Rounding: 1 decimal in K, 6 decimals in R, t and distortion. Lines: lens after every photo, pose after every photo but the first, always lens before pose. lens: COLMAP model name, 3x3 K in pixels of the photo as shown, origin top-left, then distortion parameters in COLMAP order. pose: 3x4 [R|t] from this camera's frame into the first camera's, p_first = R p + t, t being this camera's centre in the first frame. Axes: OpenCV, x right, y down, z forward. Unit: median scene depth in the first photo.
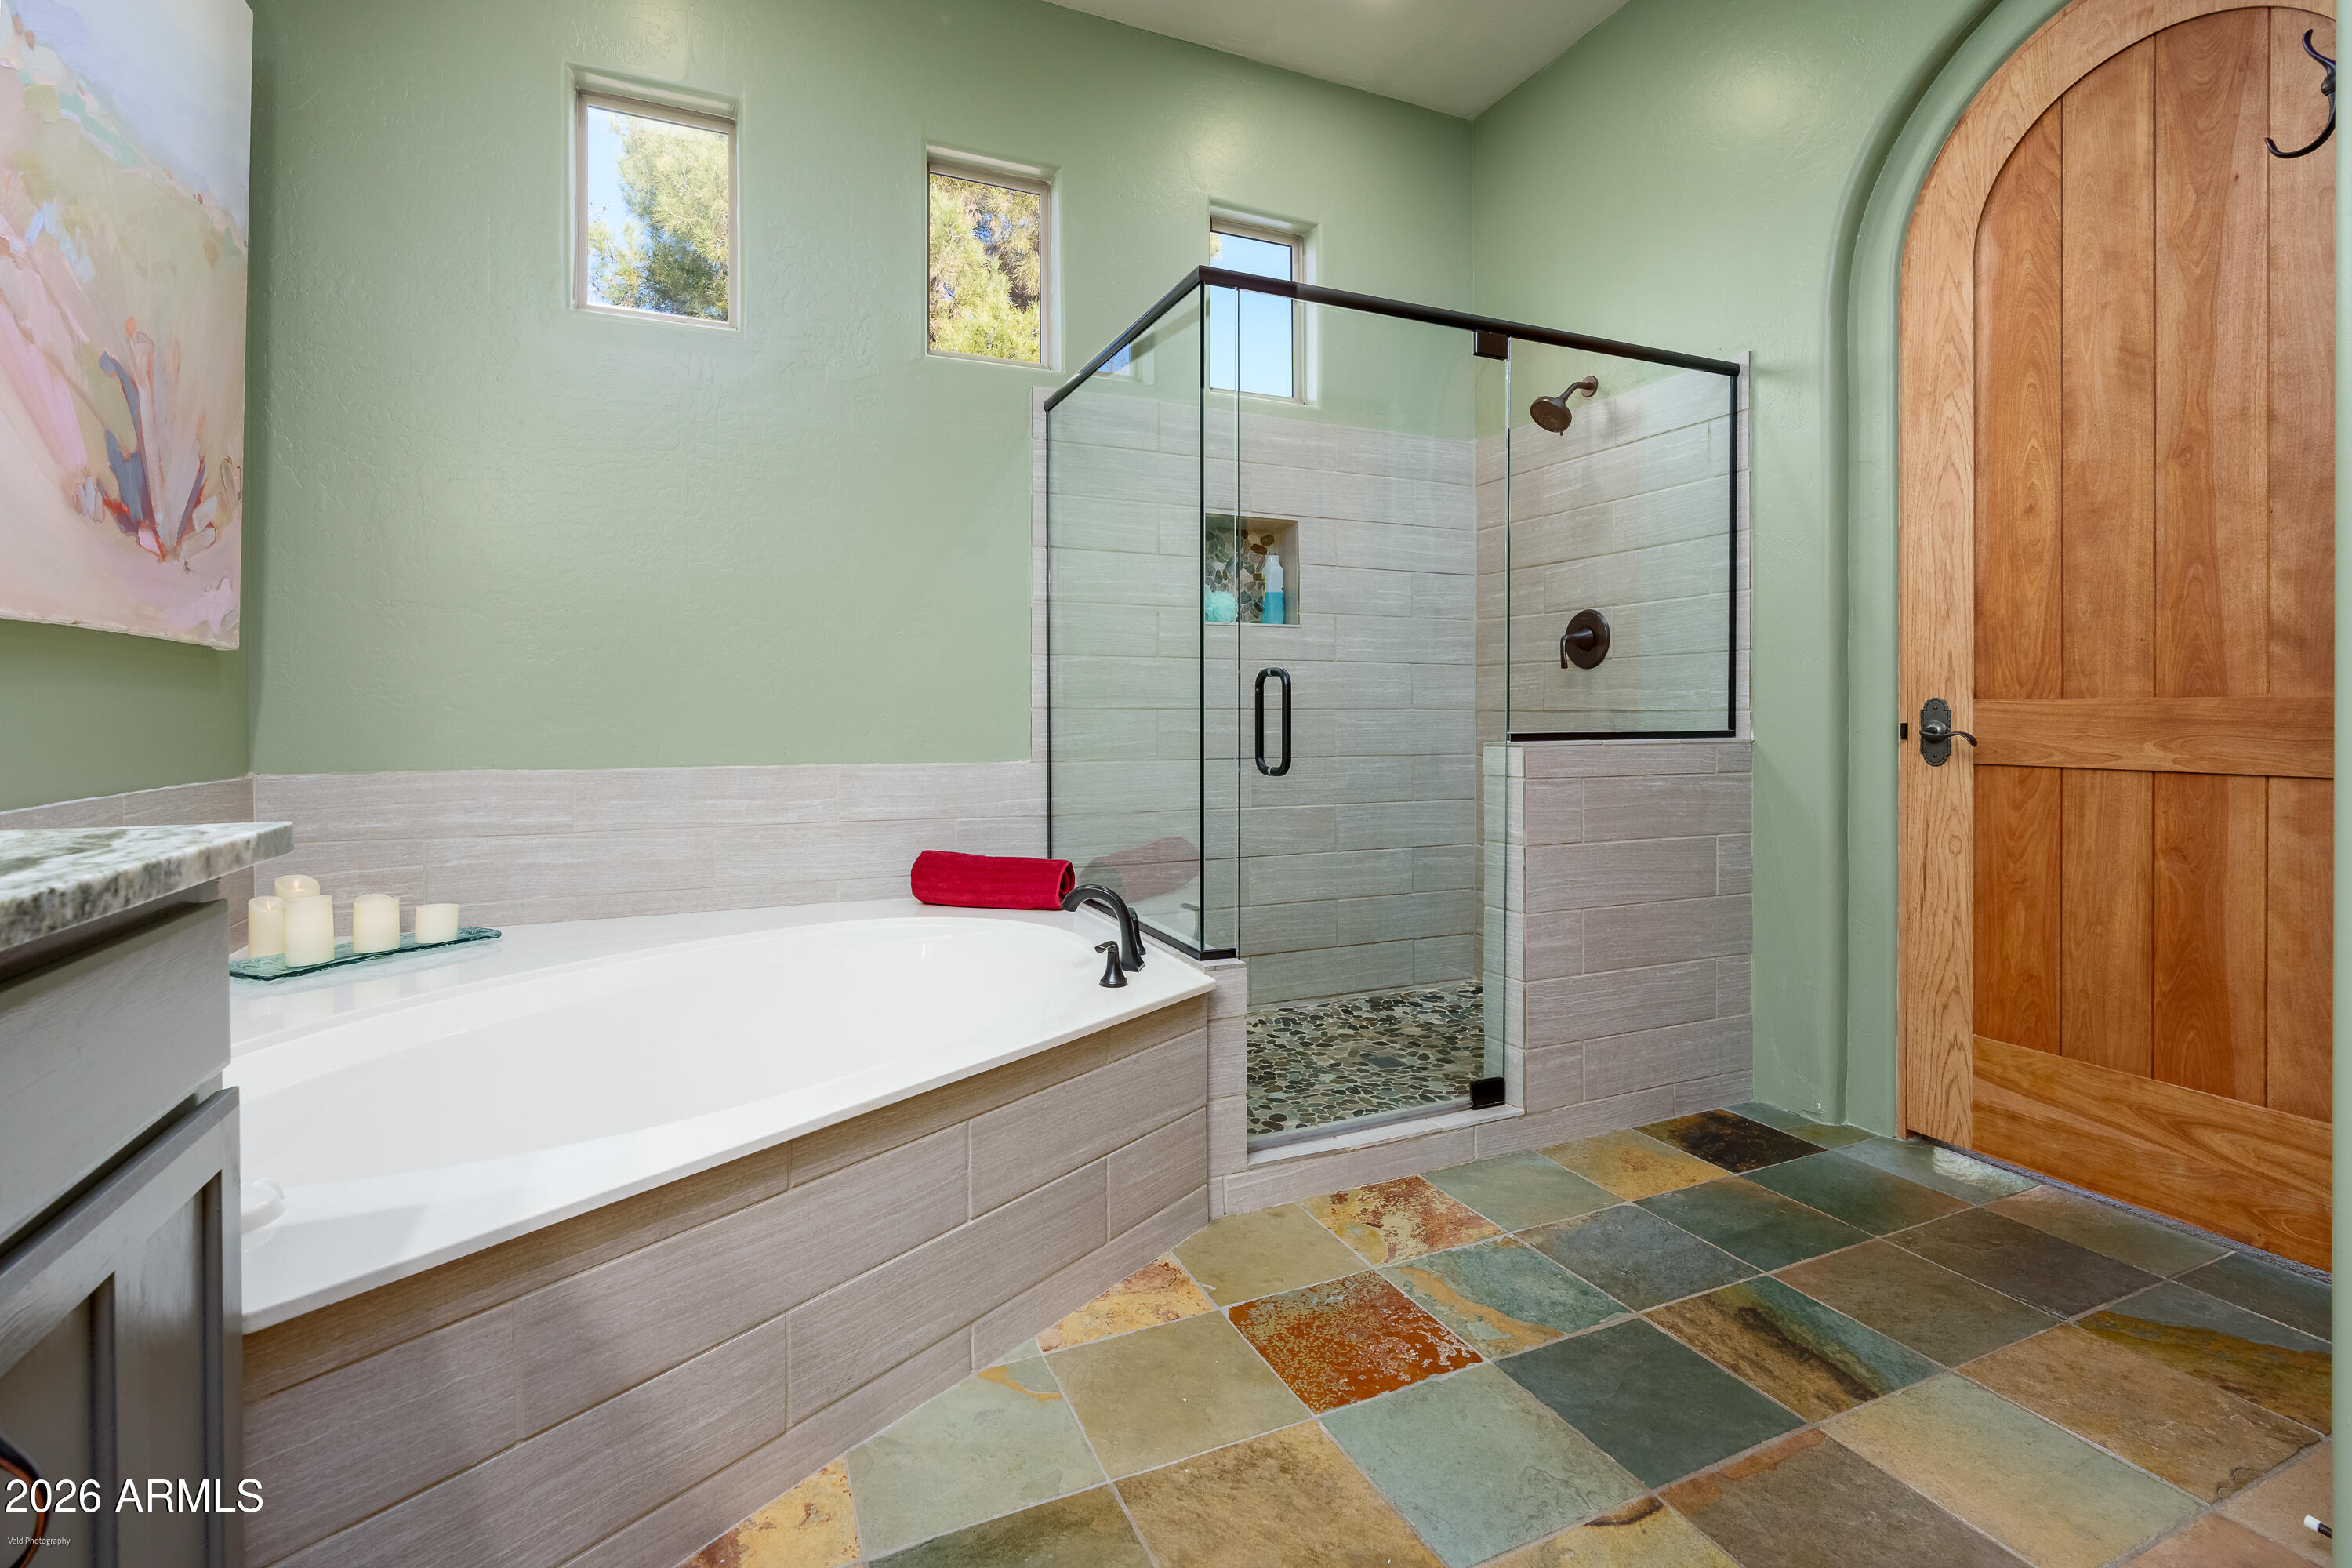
lens RADIAL K [[1084.5, 0, 1208.6], [0, 1084.5, 723.7], [0, 0, 1]] dist [-0.010881, 0.004330]
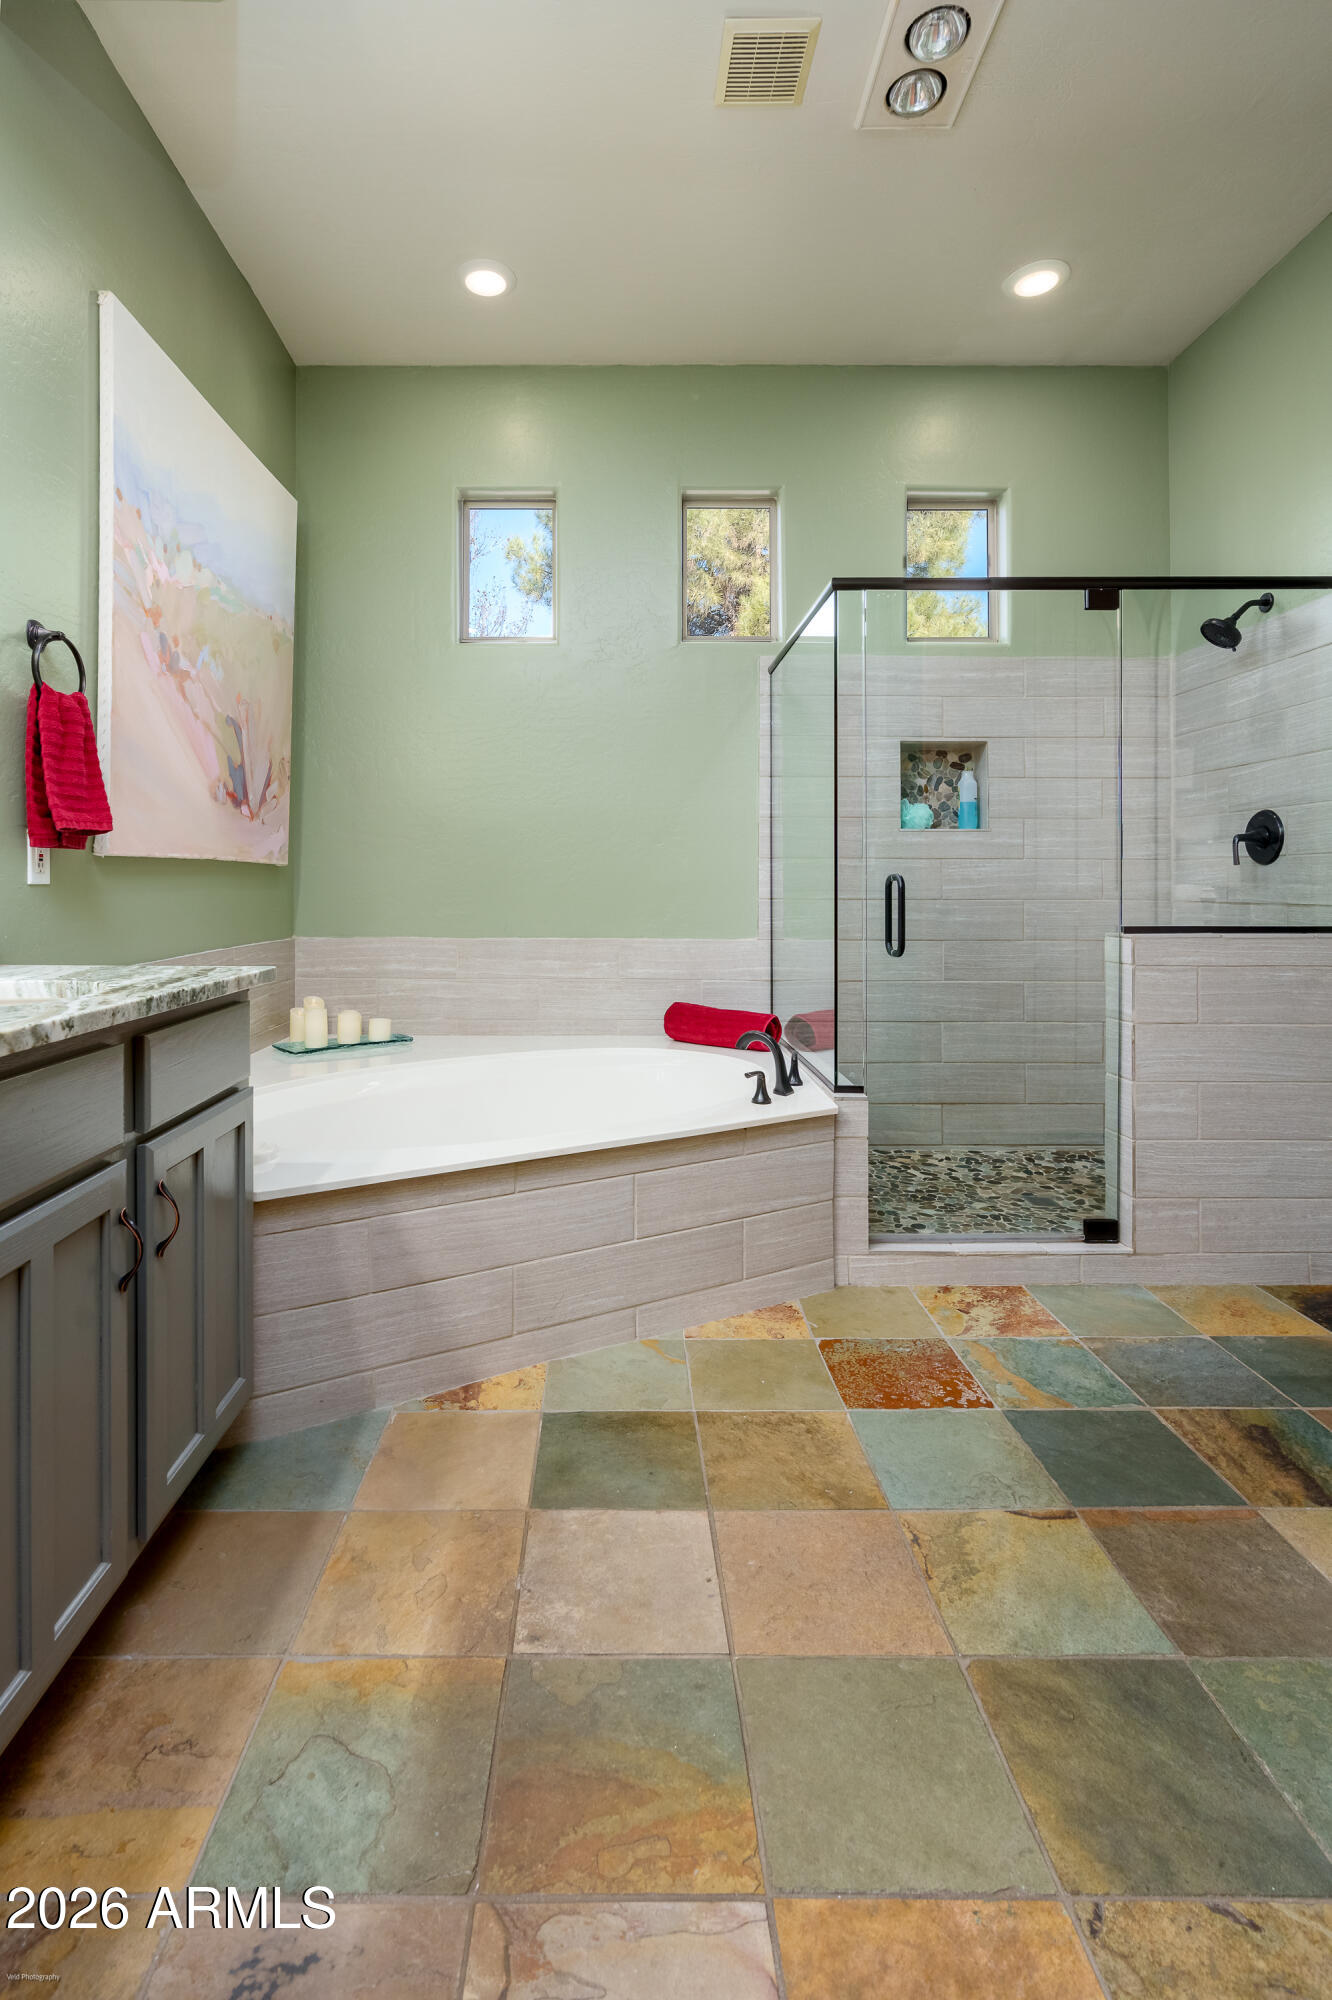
lens RADIAL K [[922.2, 0, 598.5], [0, 922.2, 892.7], [0, 0, 1]] dist [-0.010881, 0.004330]
pose [[0.907694, 0.002420, -0.419626, 0.196789], [-0.006156, 0.999953, -0.007550, -0.017809], [0.419588, 0.009437, 0.907666, -0.153823]]
